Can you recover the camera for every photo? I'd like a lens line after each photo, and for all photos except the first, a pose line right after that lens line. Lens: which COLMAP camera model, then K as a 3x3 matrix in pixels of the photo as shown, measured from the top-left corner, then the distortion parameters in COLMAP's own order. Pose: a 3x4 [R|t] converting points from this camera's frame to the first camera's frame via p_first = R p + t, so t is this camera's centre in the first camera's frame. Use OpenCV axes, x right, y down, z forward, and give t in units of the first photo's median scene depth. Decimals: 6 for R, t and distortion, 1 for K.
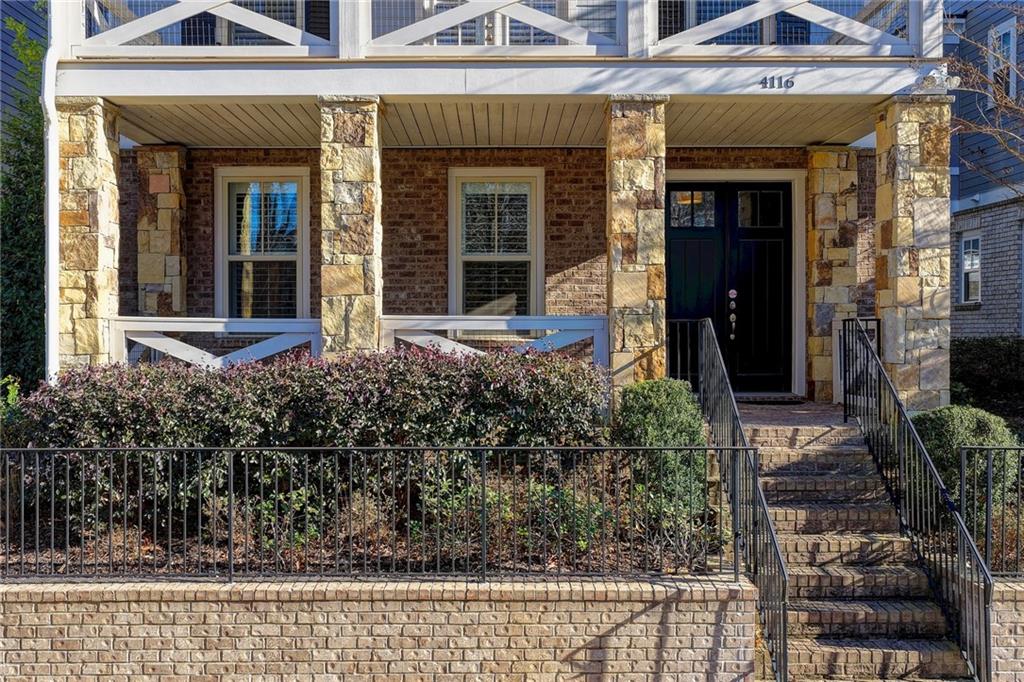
lens RADIAL K [[912.9, 0, 512.0], [0, 912.9, 341.0], [0, 0, 1]] dist [0.004163, 0.010780]
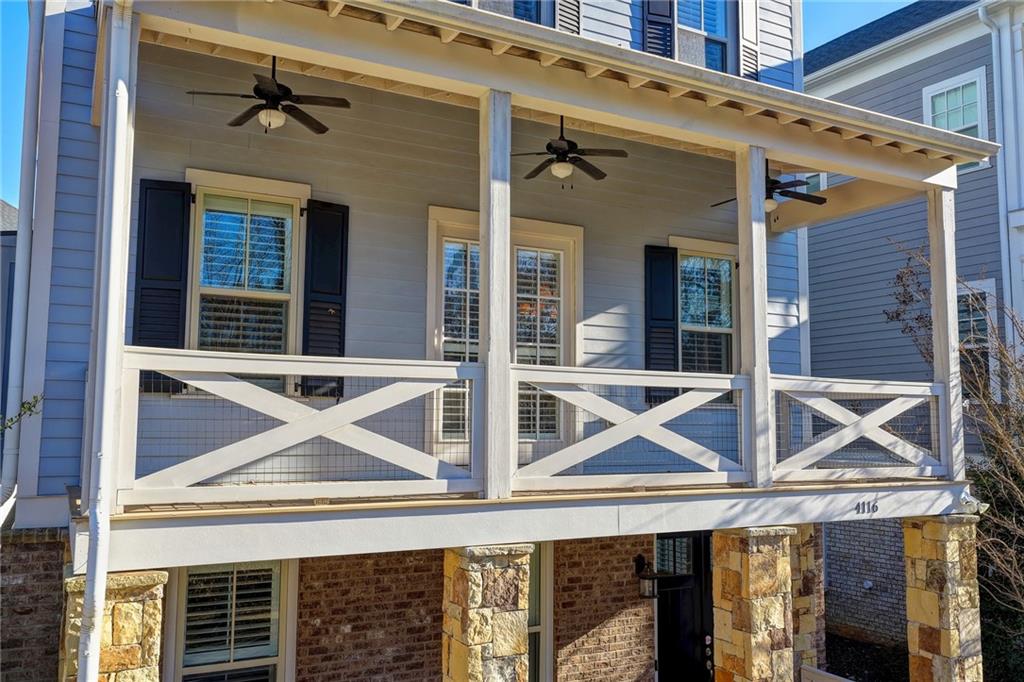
lens RADIAL K [[842.6, 0, 512.0], [0, 842.6, 341.0], [0, 0, 1]] dist [0.011380, 0.010580]
pose [[0.885013, 0.051336, 0.462727, -0.522307], [-0.006049, 0.995086, -0.098828, -0.375120], [-0.465526, 0.084665, 0.880975, 0.325365]]
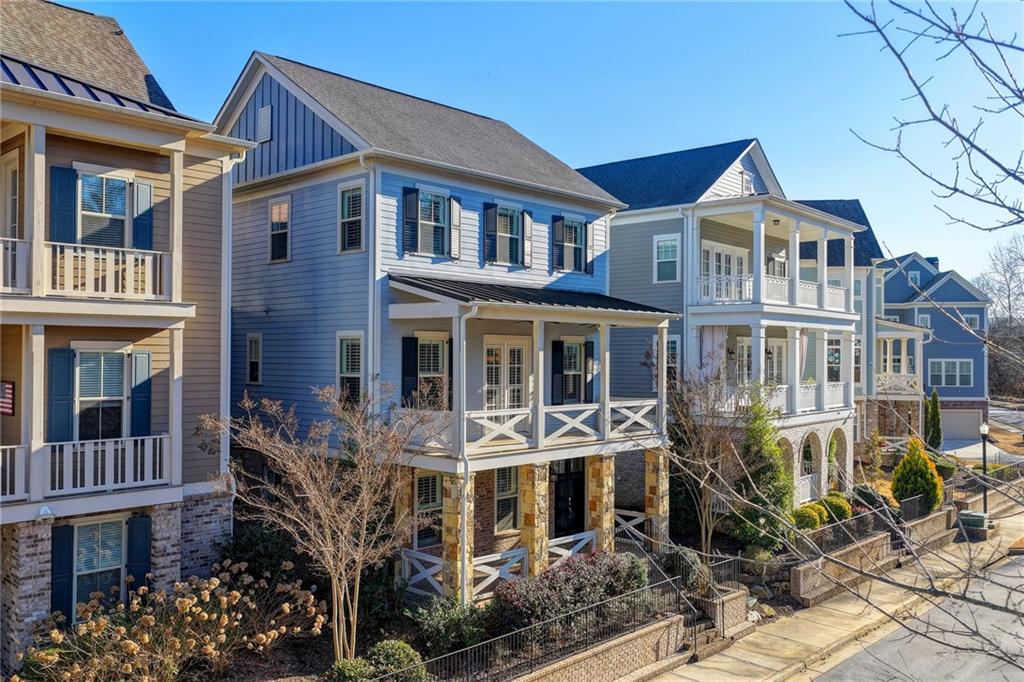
lens RADIAL K [[842.6, 0, 512.0], [0, 842.6, 341.0], [0, 0, 1]] dist [0.011380, 0.010580]
pose [[0.696768, 0.015105, 0.717137, -2.006724], [-0.001999, 0.999815, -0.019117, -0.576433], [-0.717293, 0.011886, 0.696670, -0.654052]]
